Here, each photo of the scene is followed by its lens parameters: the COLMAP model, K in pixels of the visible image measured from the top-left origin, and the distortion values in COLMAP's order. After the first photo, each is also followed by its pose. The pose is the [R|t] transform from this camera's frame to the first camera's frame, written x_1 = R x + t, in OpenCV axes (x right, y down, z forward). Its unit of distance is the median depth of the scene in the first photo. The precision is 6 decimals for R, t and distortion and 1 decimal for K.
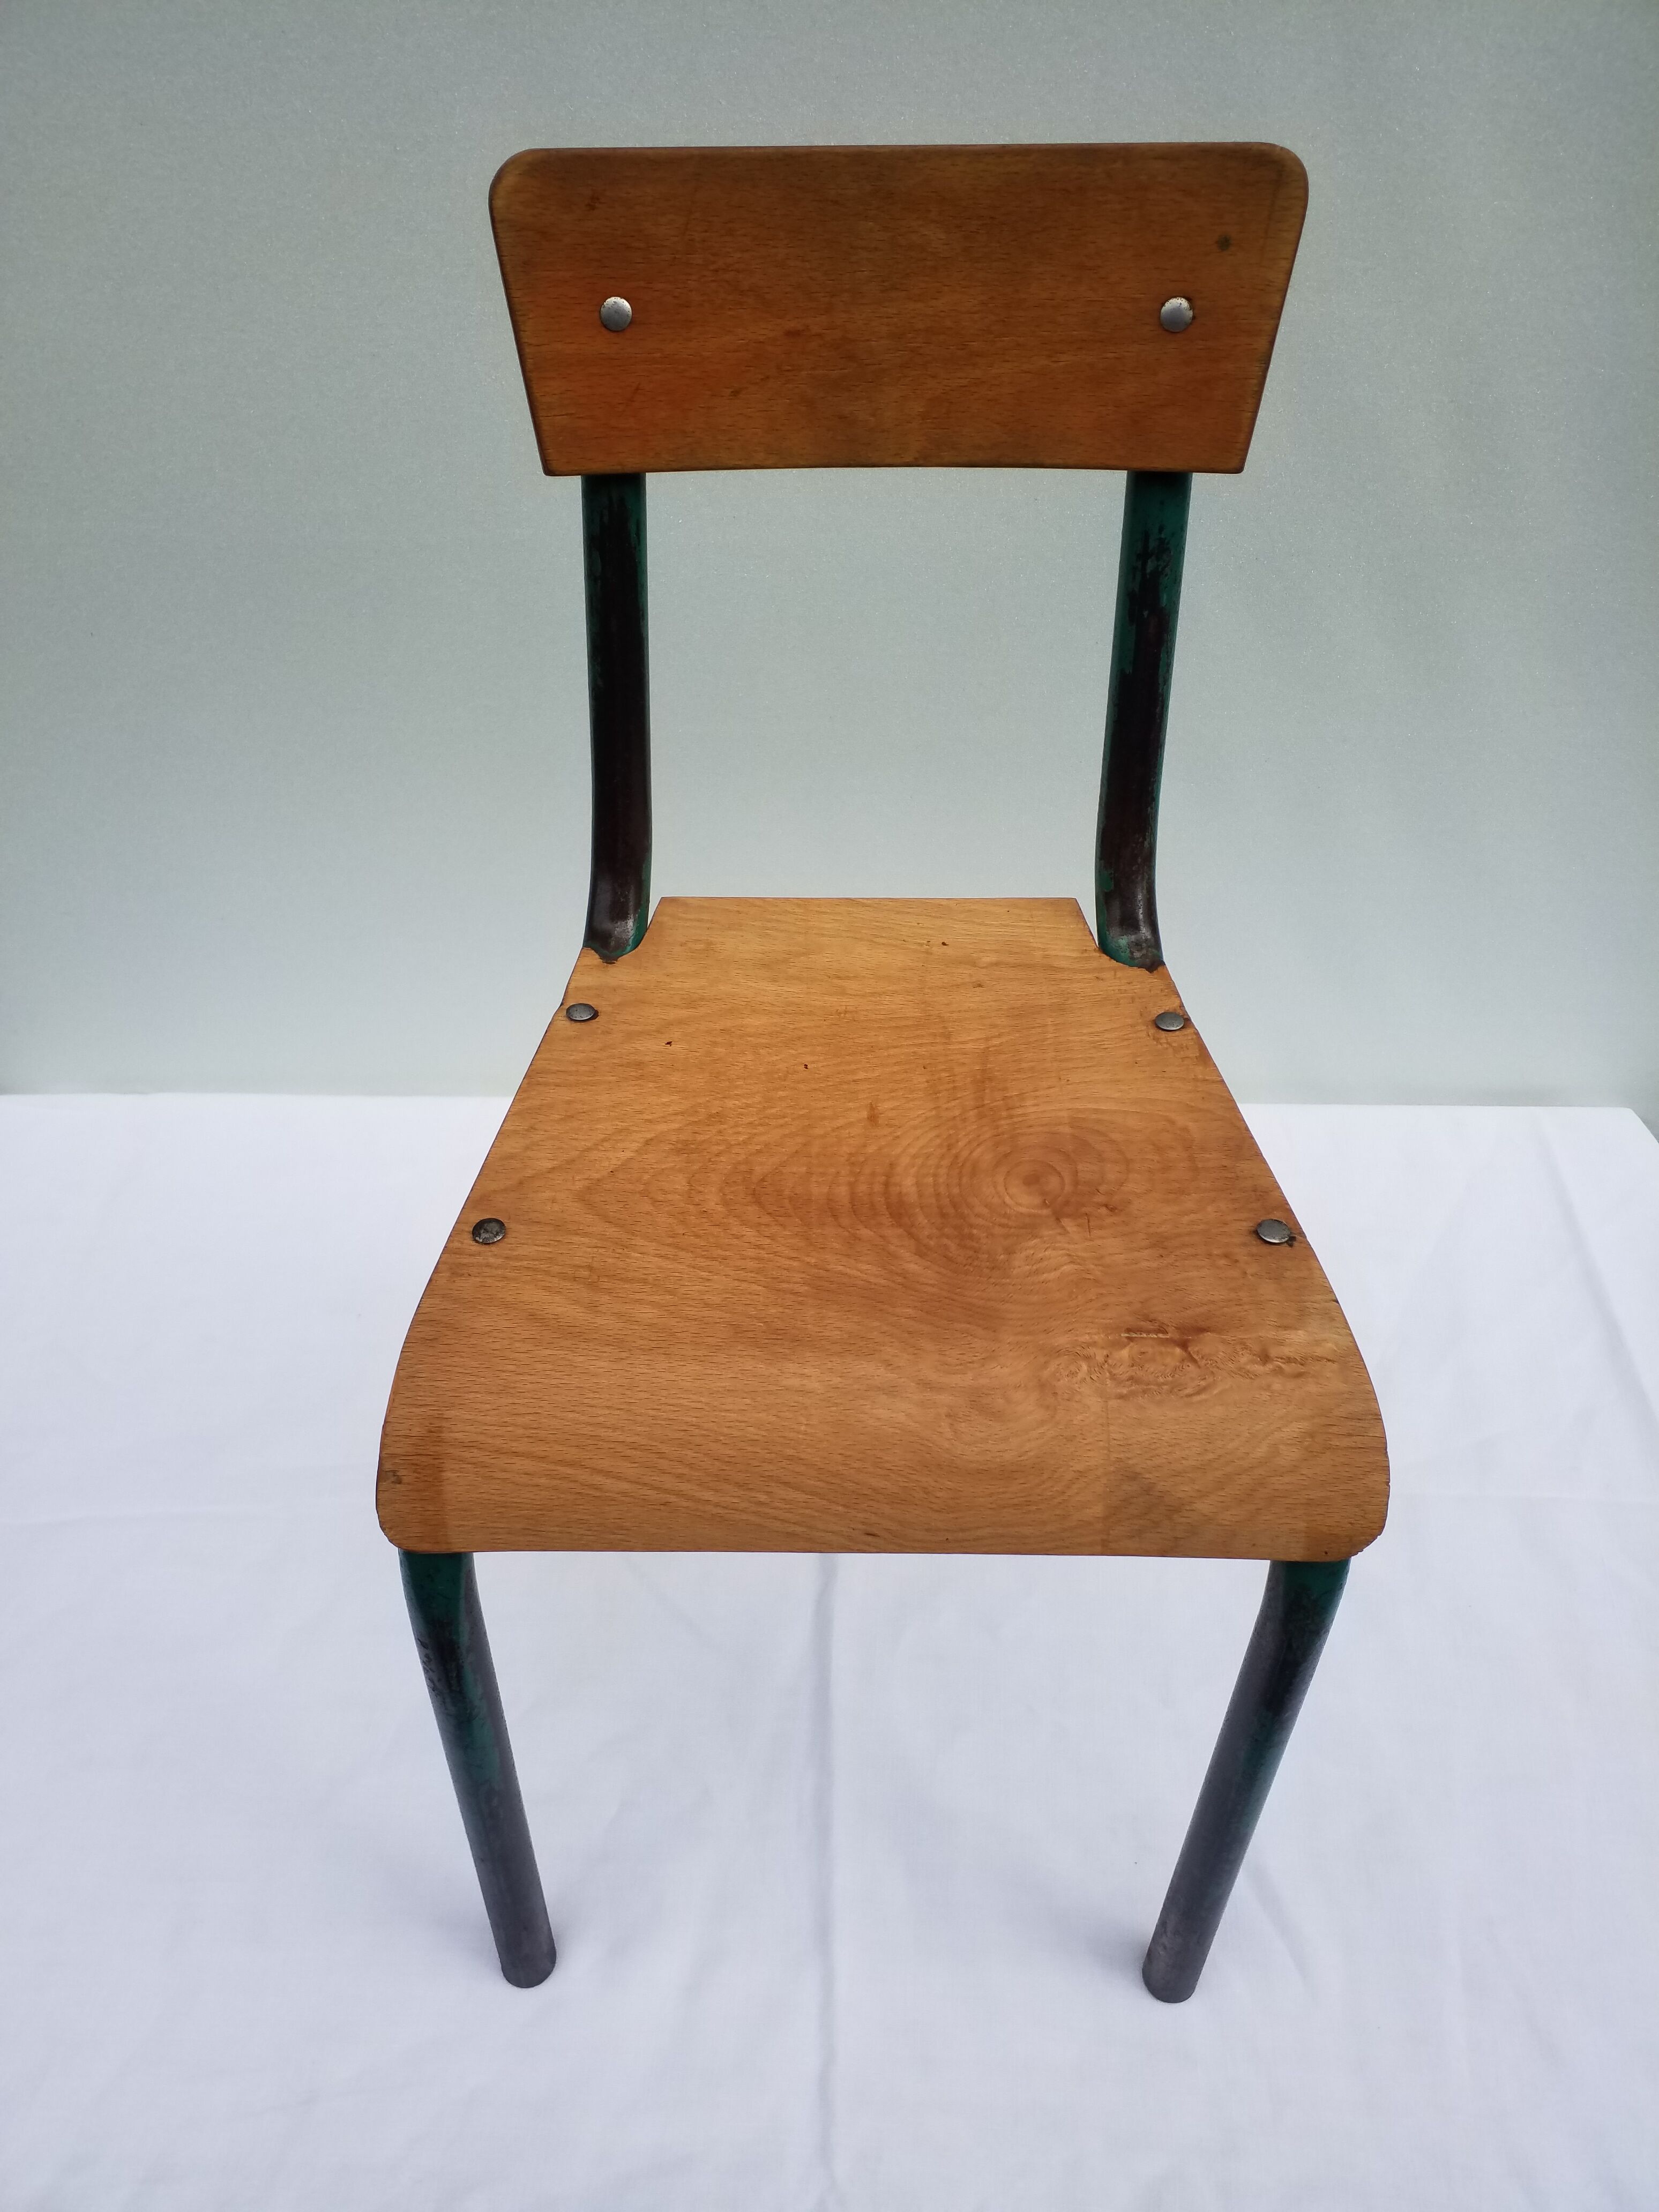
lens RADIAL K [[1776.6, 0, 829.1], [0, 1776.6, 1079.4], [0, 0, 1]] dist [-0.003073, -0.010279]
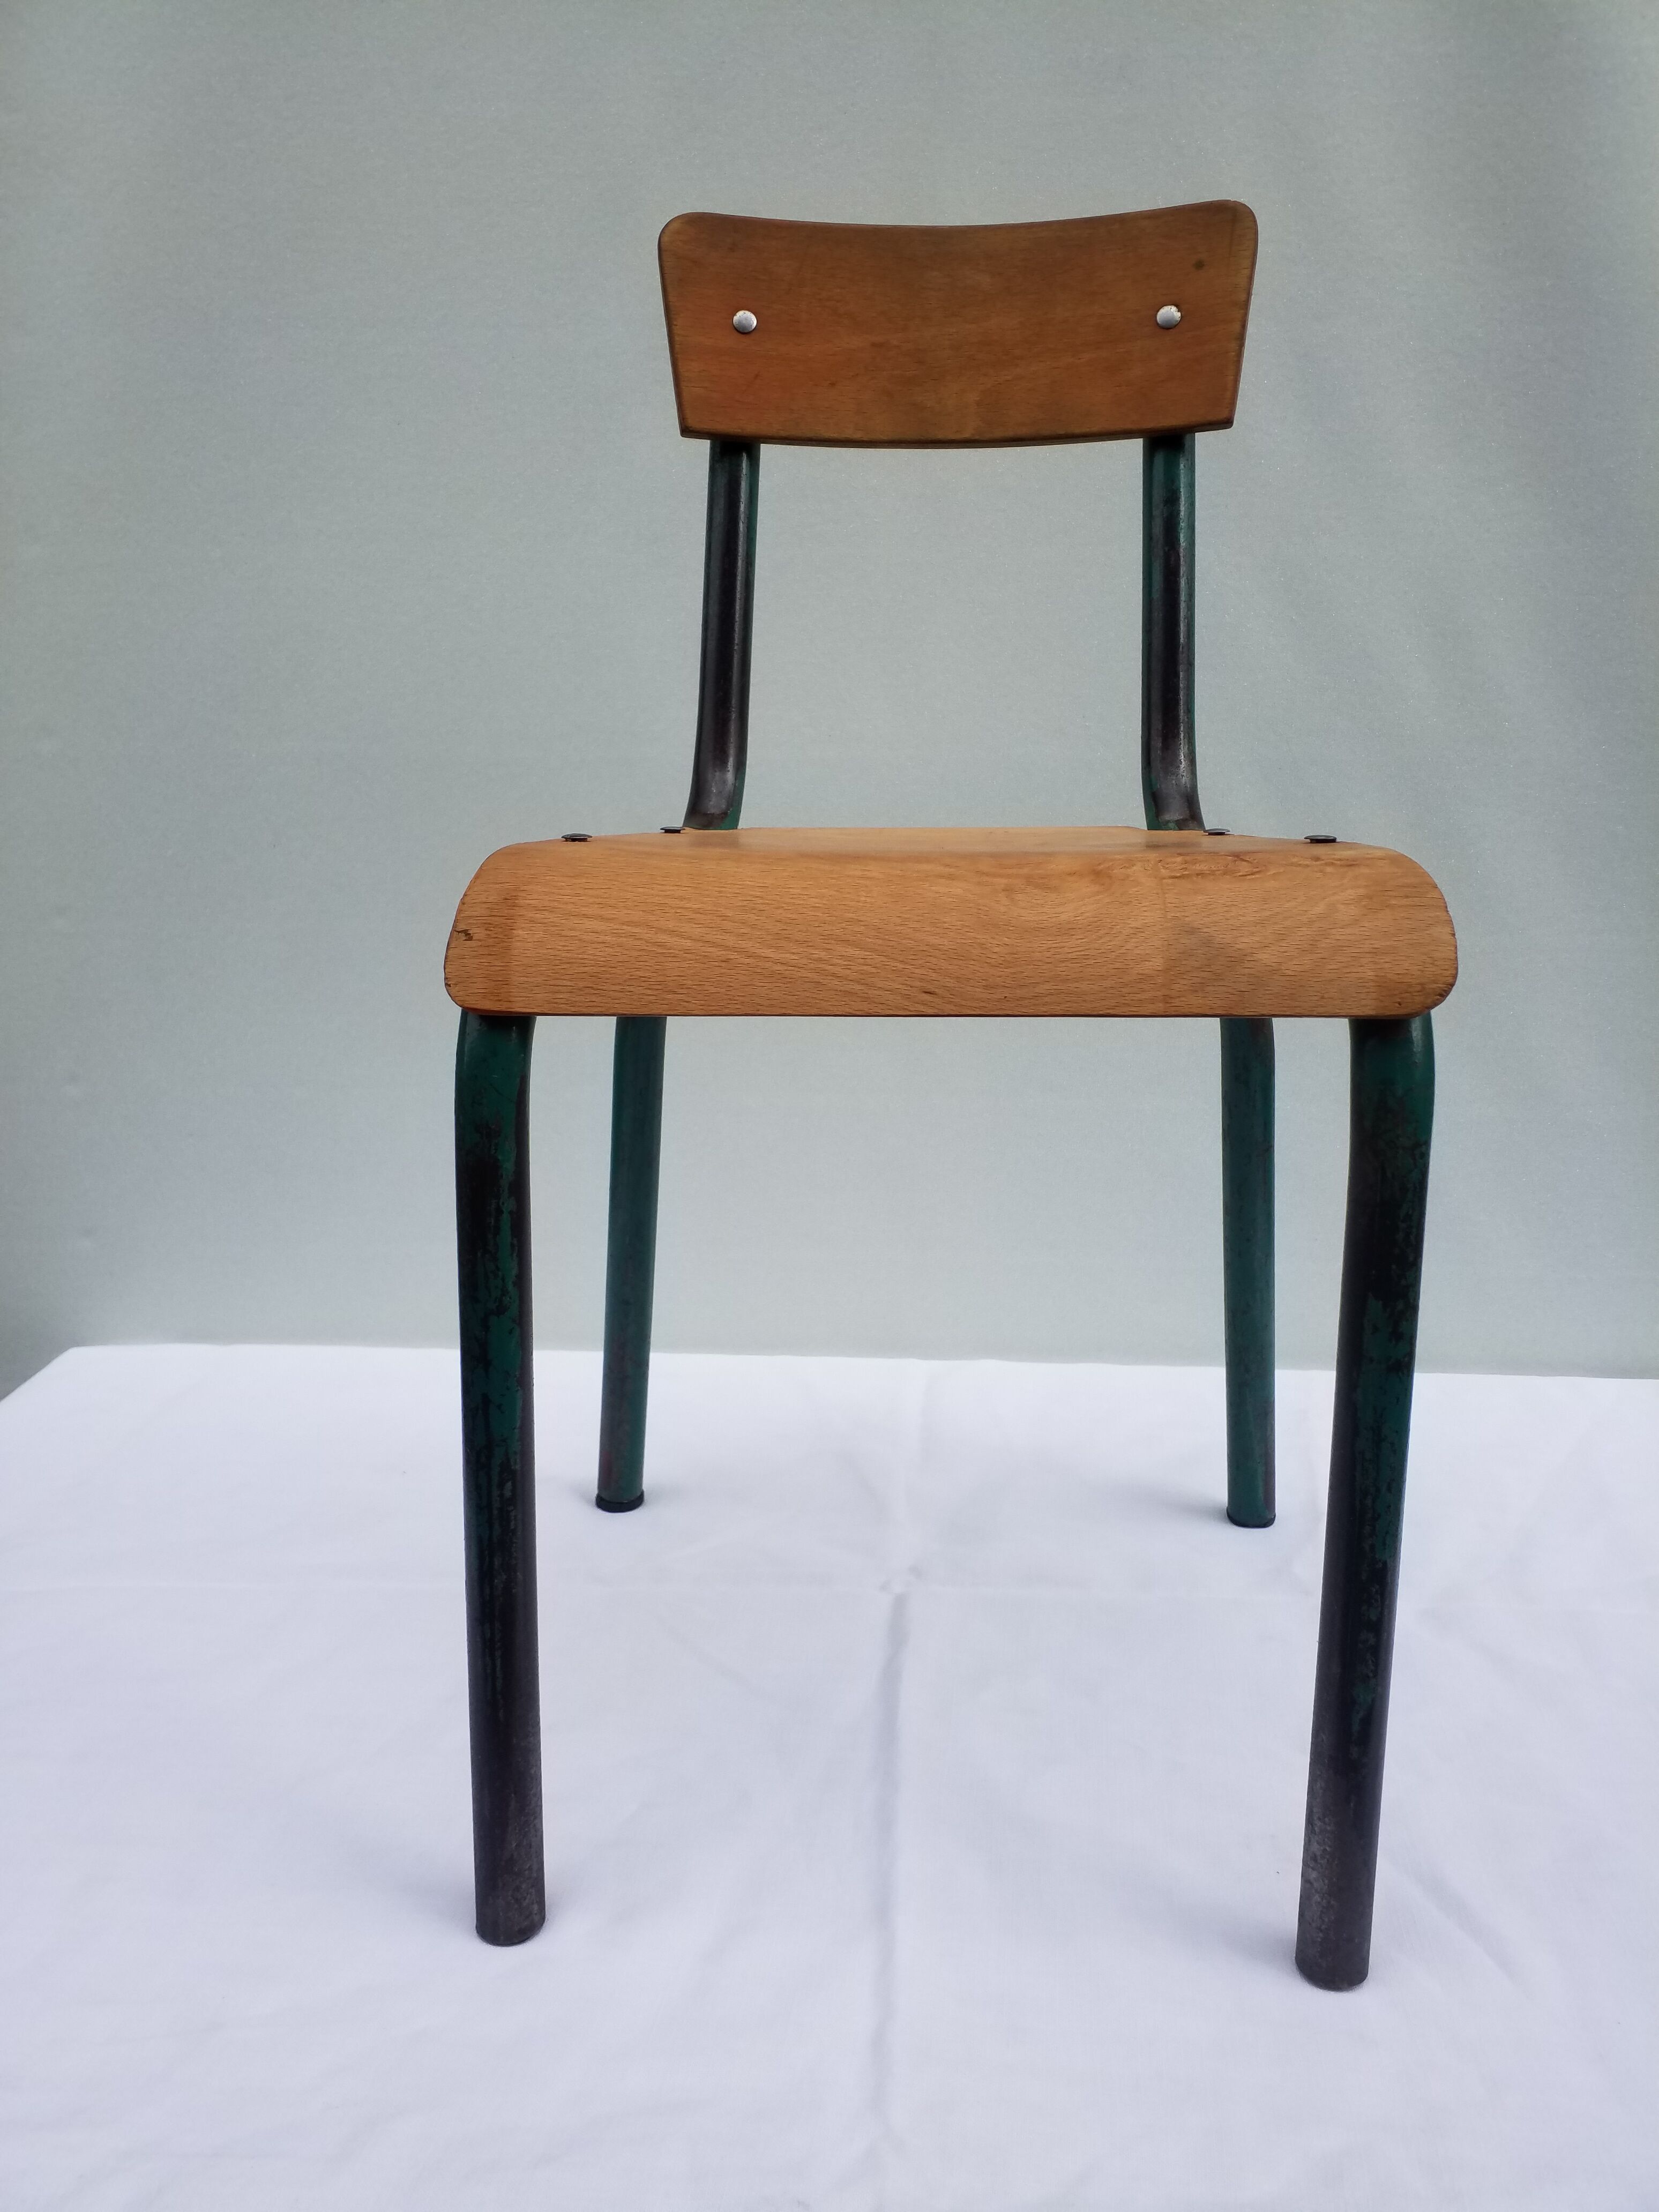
lens RADIAL K [[1793.2, 0, 809.5], [0, 1793.2, 1095.9], [0, 0, 1]] dist [0.008806, -0.019980]
pose [[0.997609, 0.003328, -0.069036, 0.024471], [-0.039331, 0.848679, -0.527443, 0.790064], [0.056834, 0.528897, 0.846781, 0.167354]]
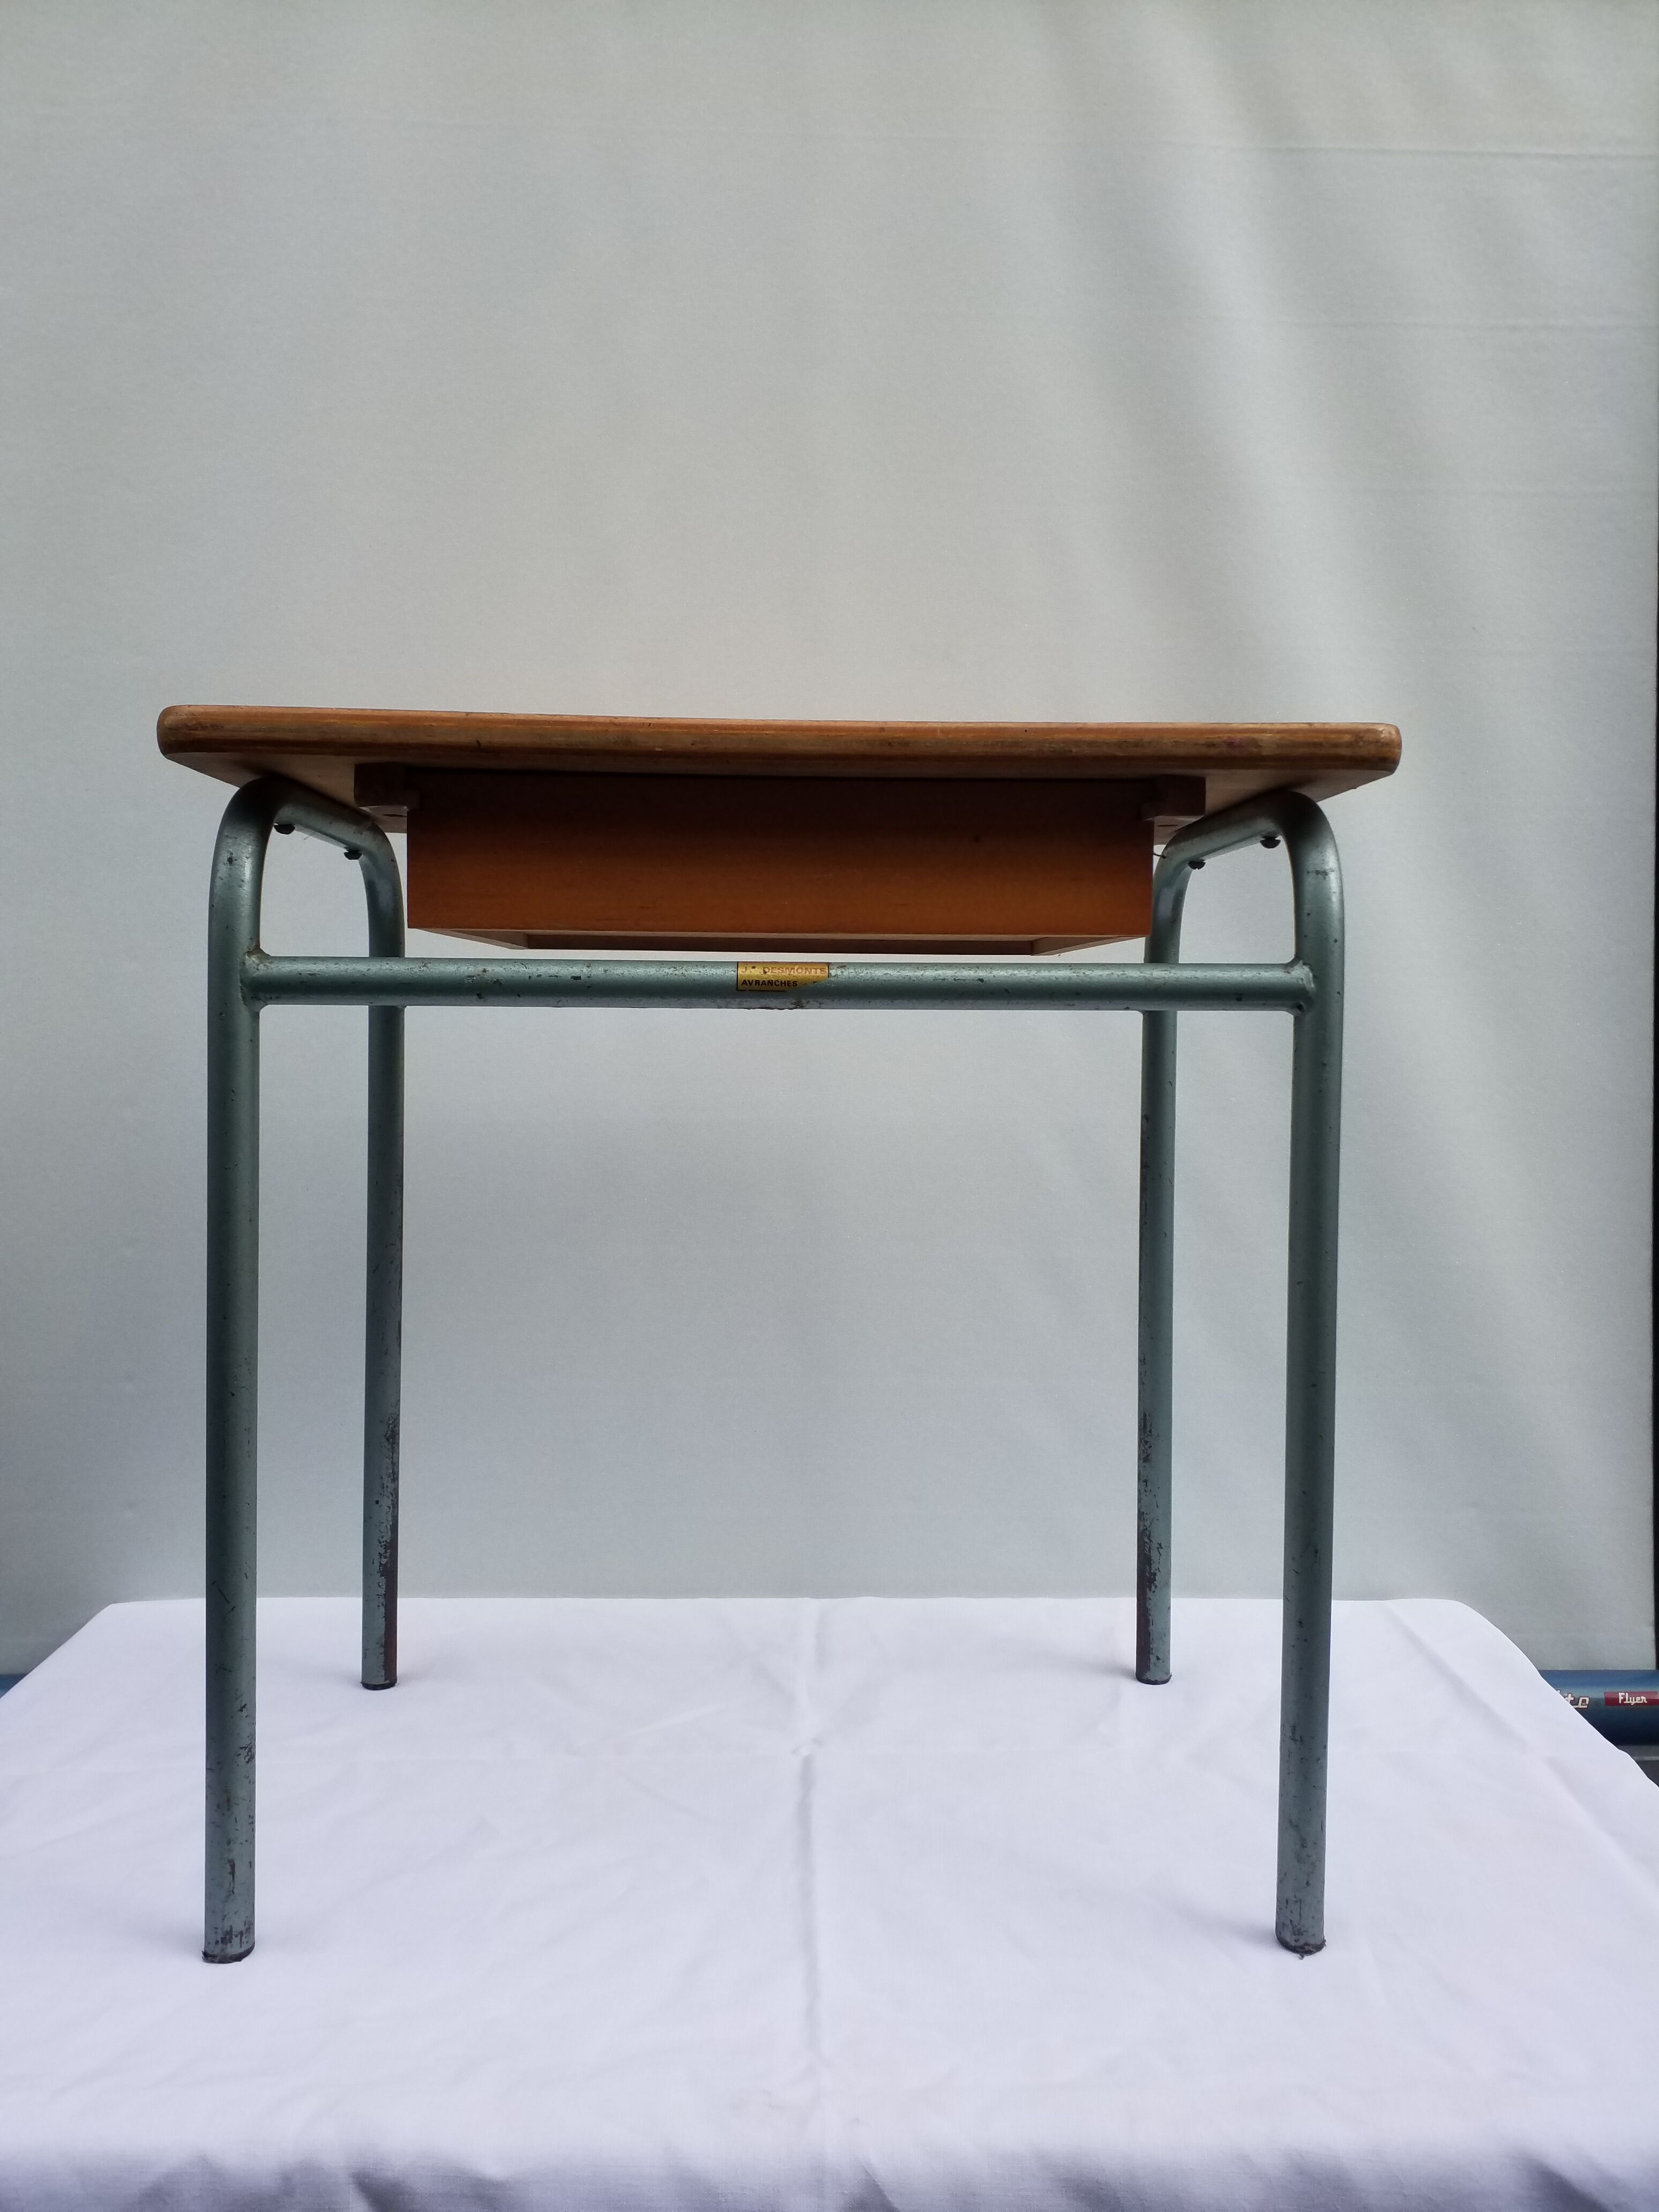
lens RADIAL K [[1770.6, 0, 829.2], [0, 1770.6, 1086.7], [0, 0, 1]] dist [-0.009261, -0.002259]
pose [[0.999731, -0.008351, 0.021622, -0.012555], [0.020785, 0.735837, -0.676840, 1.115618], [-0.010258, 0.677107, 0.735813, -0.256952]]
